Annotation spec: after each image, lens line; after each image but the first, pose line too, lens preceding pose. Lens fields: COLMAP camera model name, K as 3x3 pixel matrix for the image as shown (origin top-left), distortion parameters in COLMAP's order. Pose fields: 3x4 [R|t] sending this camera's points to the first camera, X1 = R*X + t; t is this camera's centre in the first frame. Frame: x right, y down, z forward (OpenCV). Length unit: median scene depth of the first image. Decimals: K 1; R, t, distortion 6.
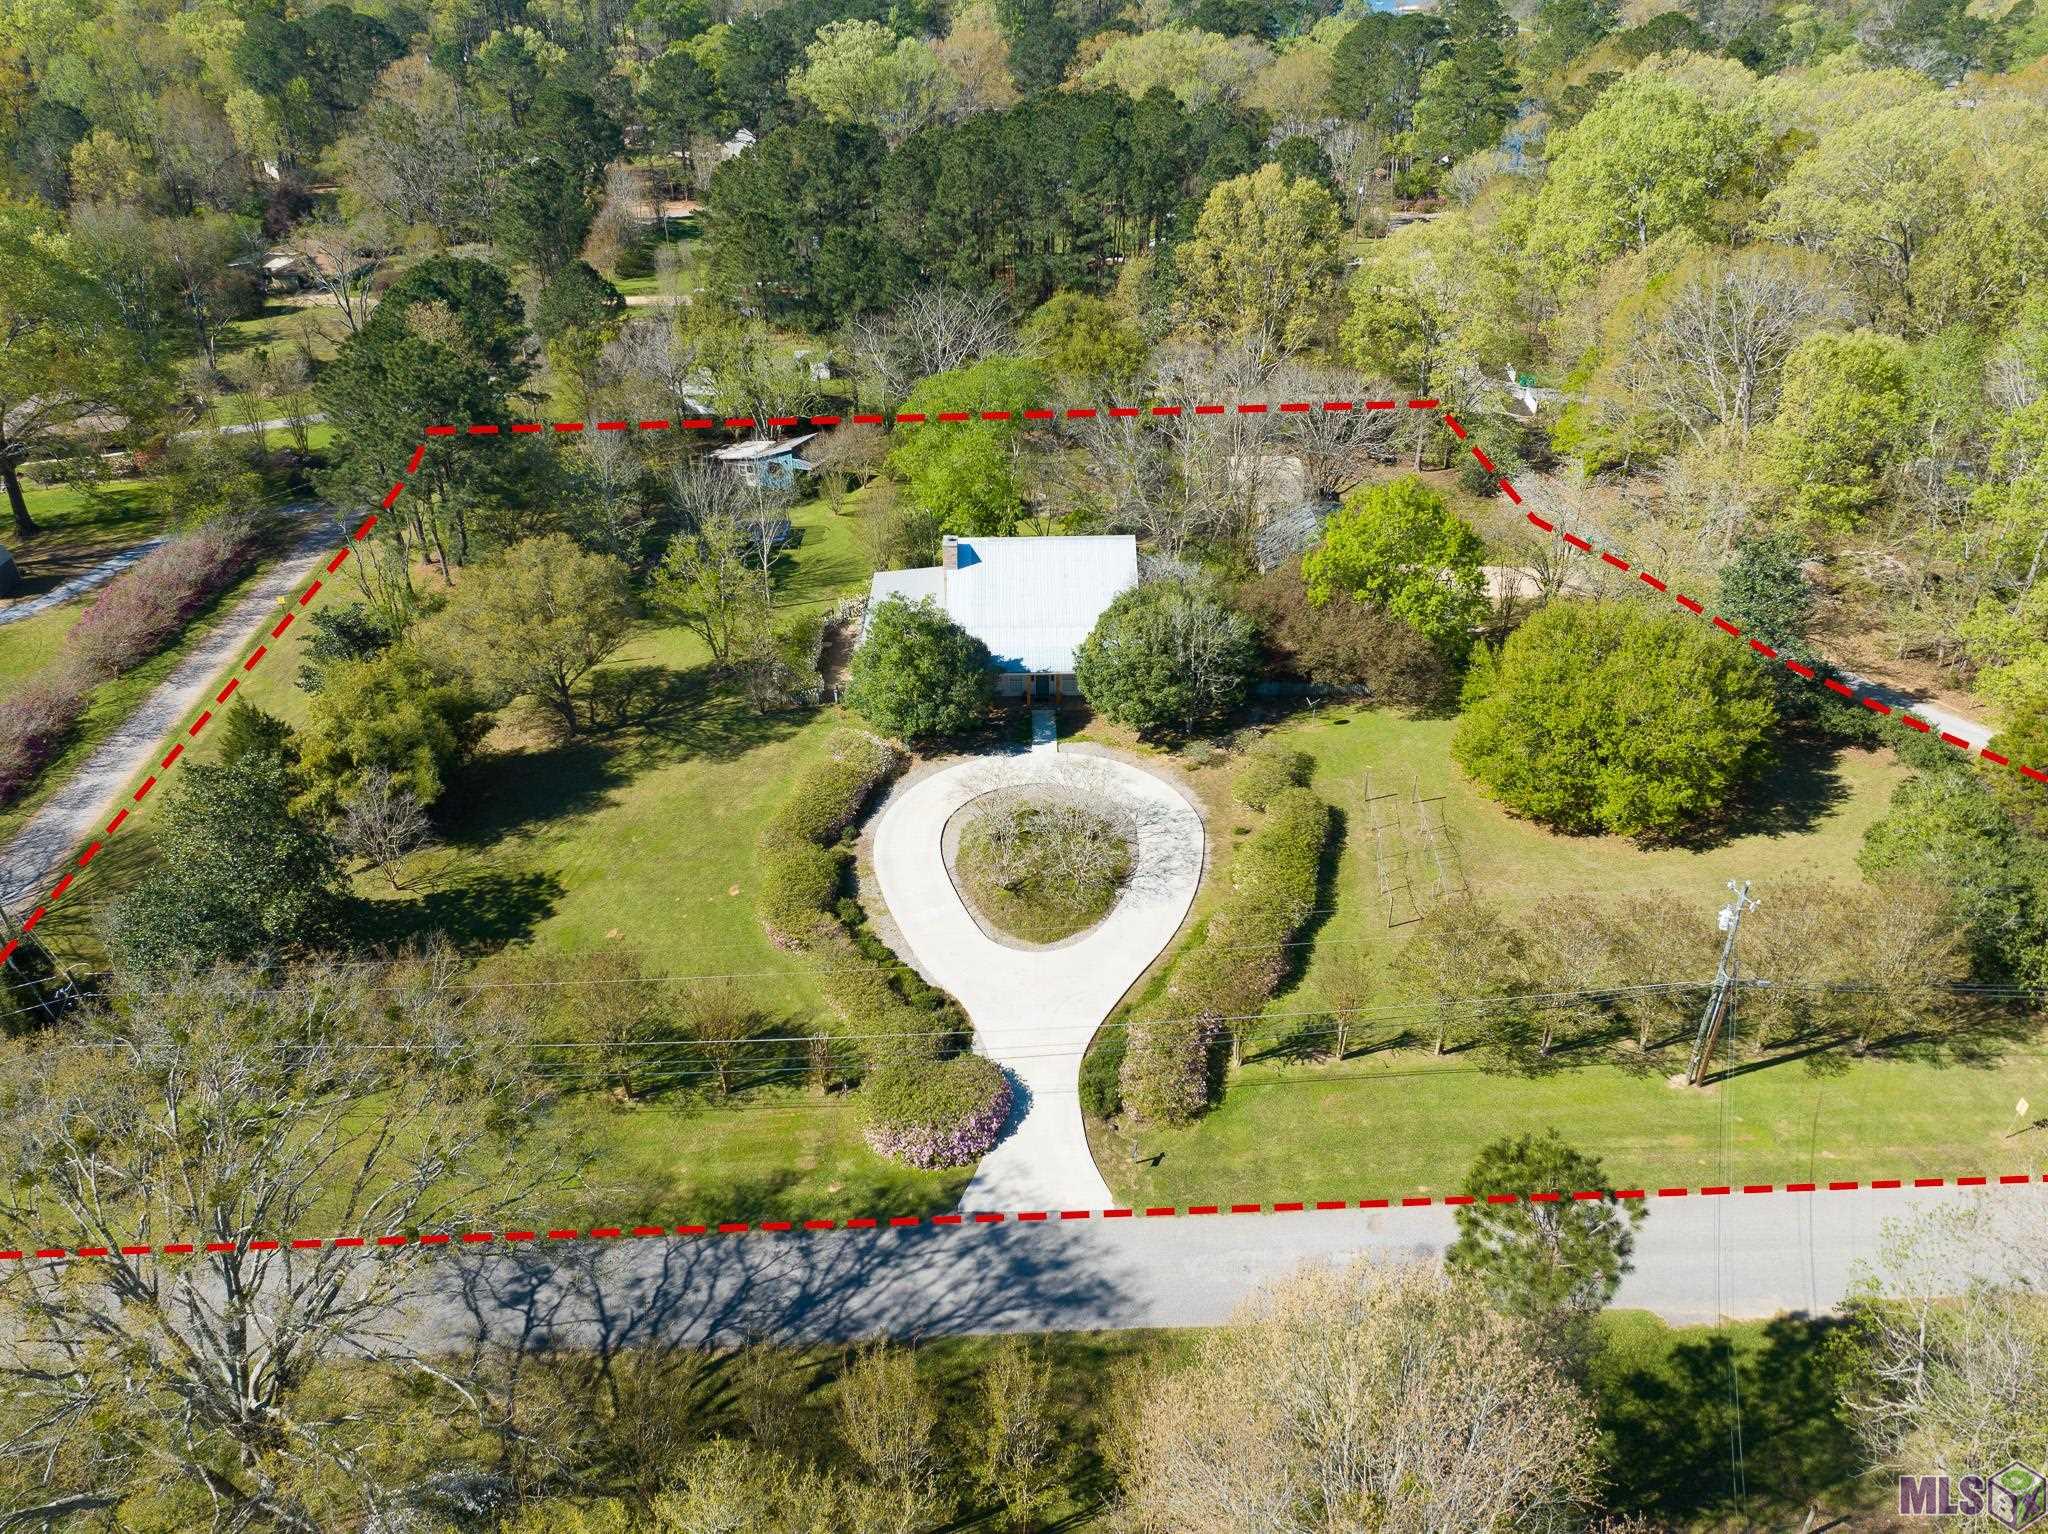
lens RADIAL K [[1437.8, 0, 1024.8], [0, 1437.8, 769.2], [0, 0, 1]] dist [-0.040085, 0.000199]
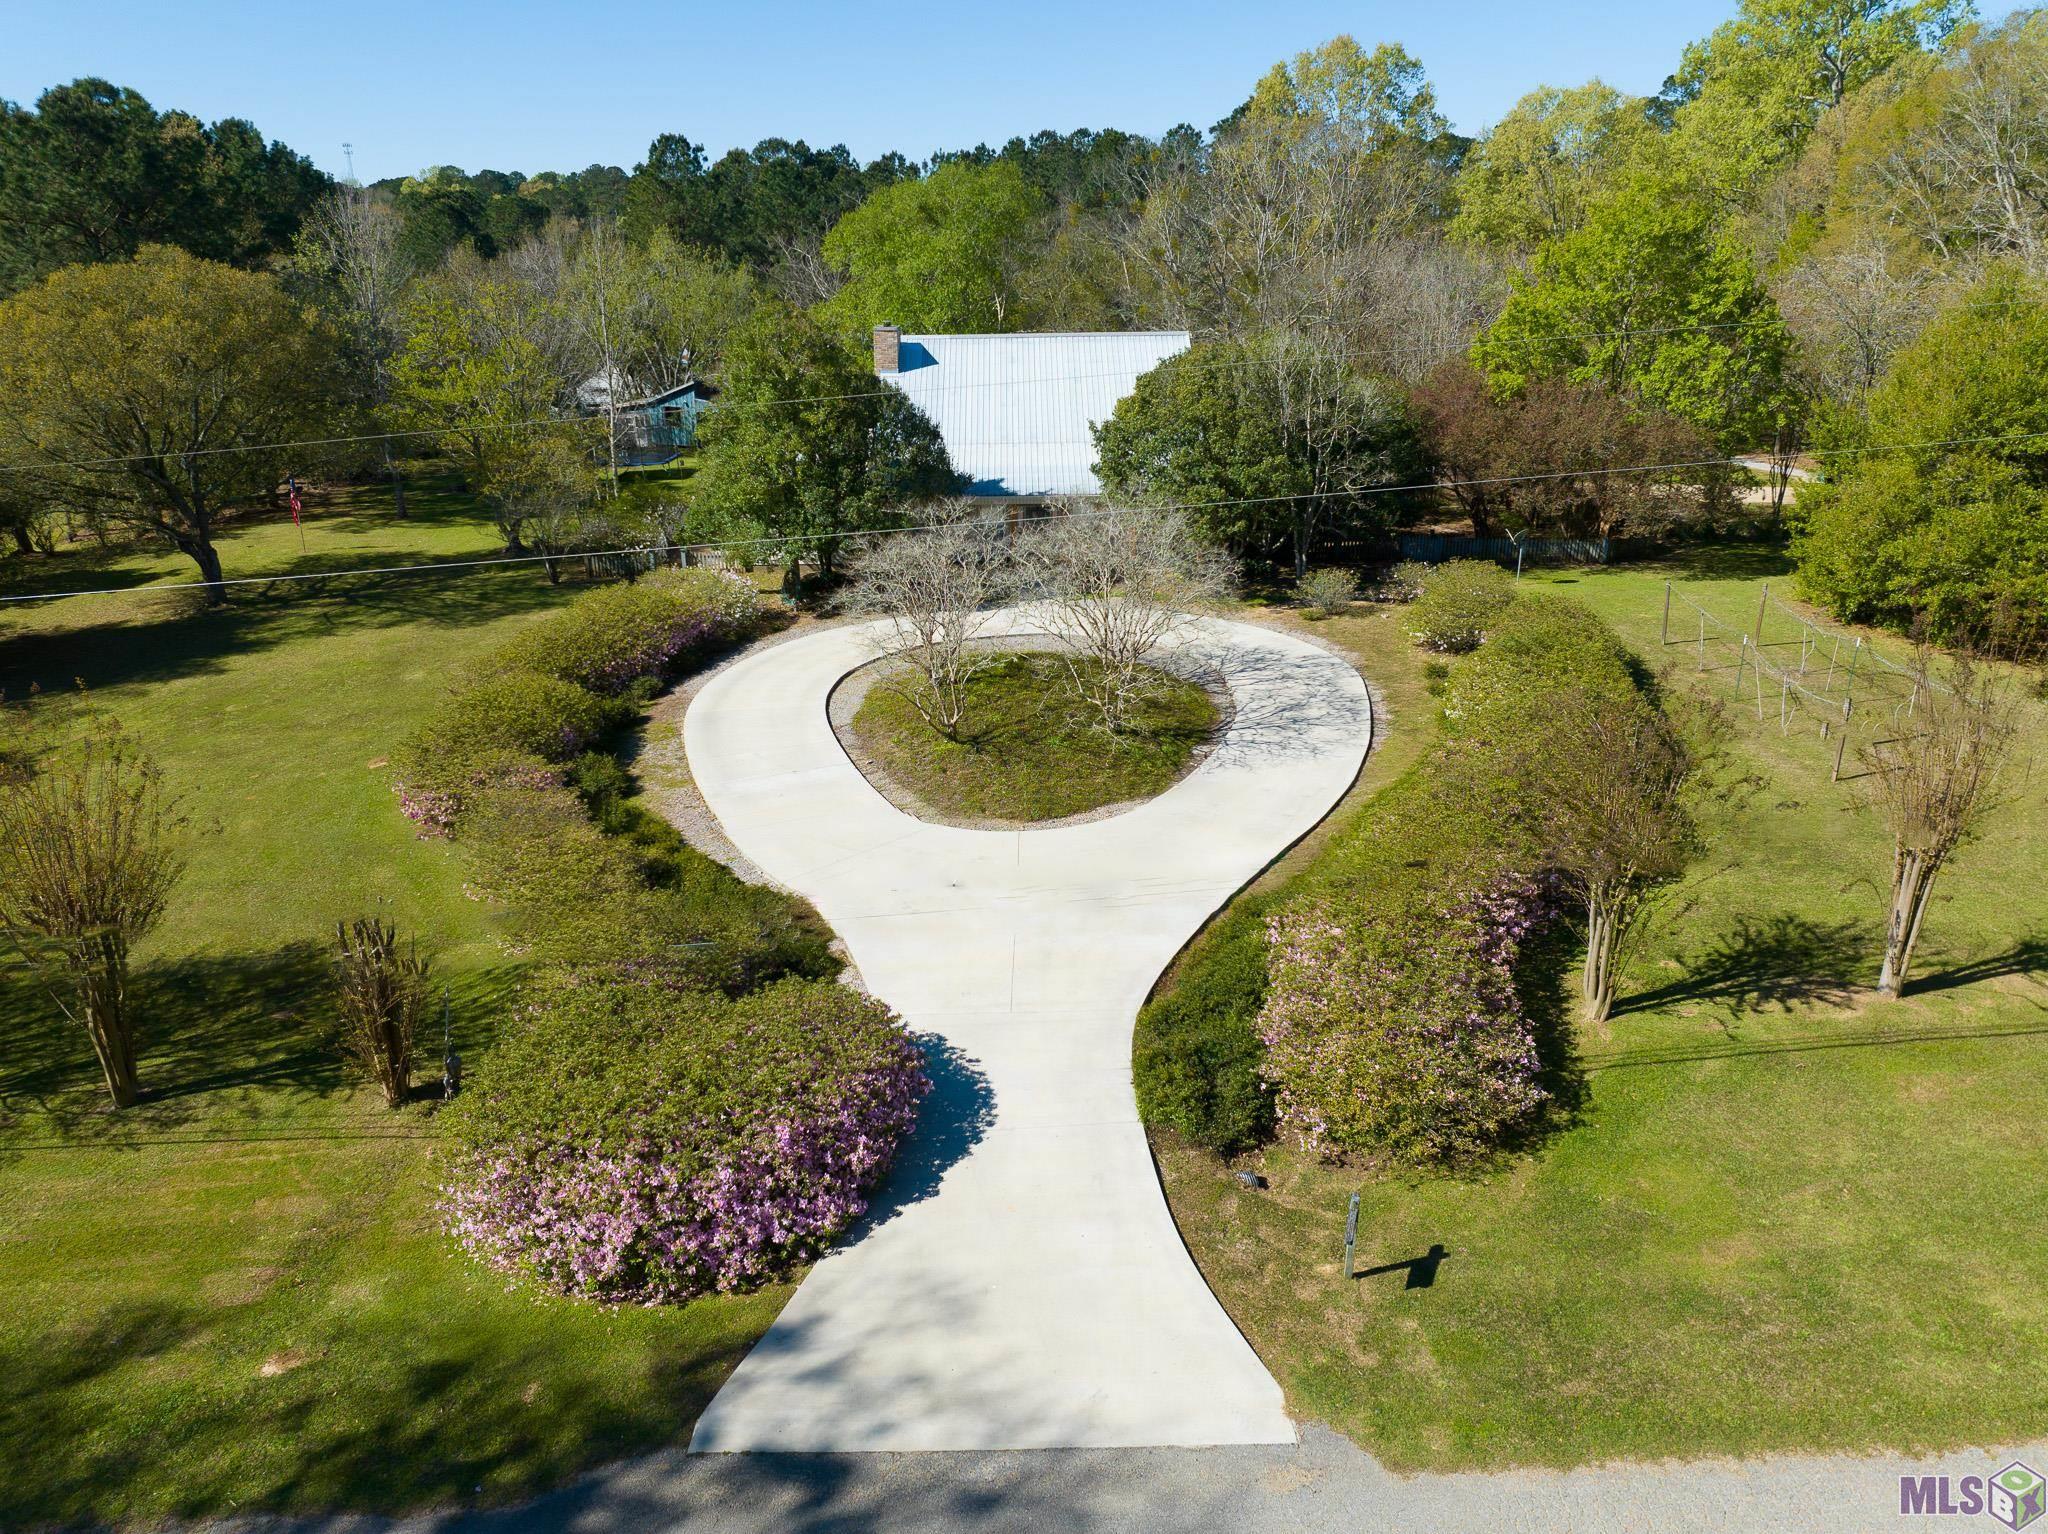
lens RADIAL K [[1437.8, 0, 1022.1], [0, 1437.8, 766.7], [0, 0, 1]] dist [-0.040085, 0.000199]
pose [[0.999984, -0.000437, -0.005677, 0.013425], [-0.000711, 0.979635, -0.200784, 0.216392], [0.005649, 0.200785, 0.979619, 0.654419]]
